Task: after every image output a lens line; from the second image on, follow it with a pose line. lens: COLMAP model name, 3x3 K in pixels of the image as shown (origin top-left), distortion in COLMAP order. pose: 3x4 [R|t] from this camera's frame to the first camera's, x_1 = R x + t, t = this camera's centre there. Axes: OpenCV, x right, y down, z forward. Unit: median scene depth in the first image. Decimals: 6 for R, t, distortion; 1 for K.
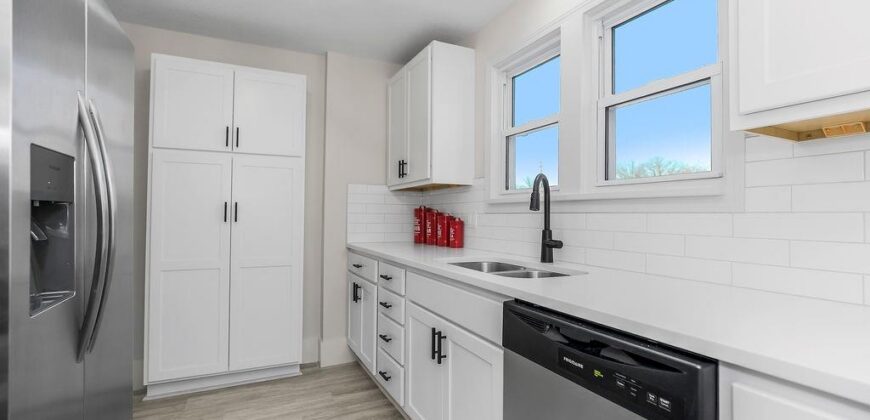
lens RADIAL K [[398.1, 0, 445.4], [0, 398.1, 210.4], [0, 0, 1]] dist [0.000338, 0.000048]
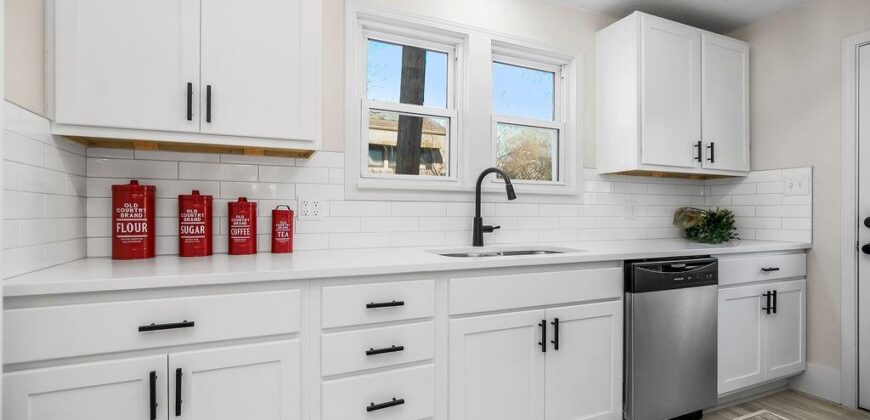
lens RADIAL K [[398.1, 0, 445.4], [0, 398.1, 210.4], [0, 0, 1]] dist [0.000338, 0.000048]
pose [[0.049157, -0.011521, 0.998725, -0.872215], [-0.027374, 0.999542, 0.012878, 0.018058], [-0.998416, -0.027973, 0.048820, 1.038665]]
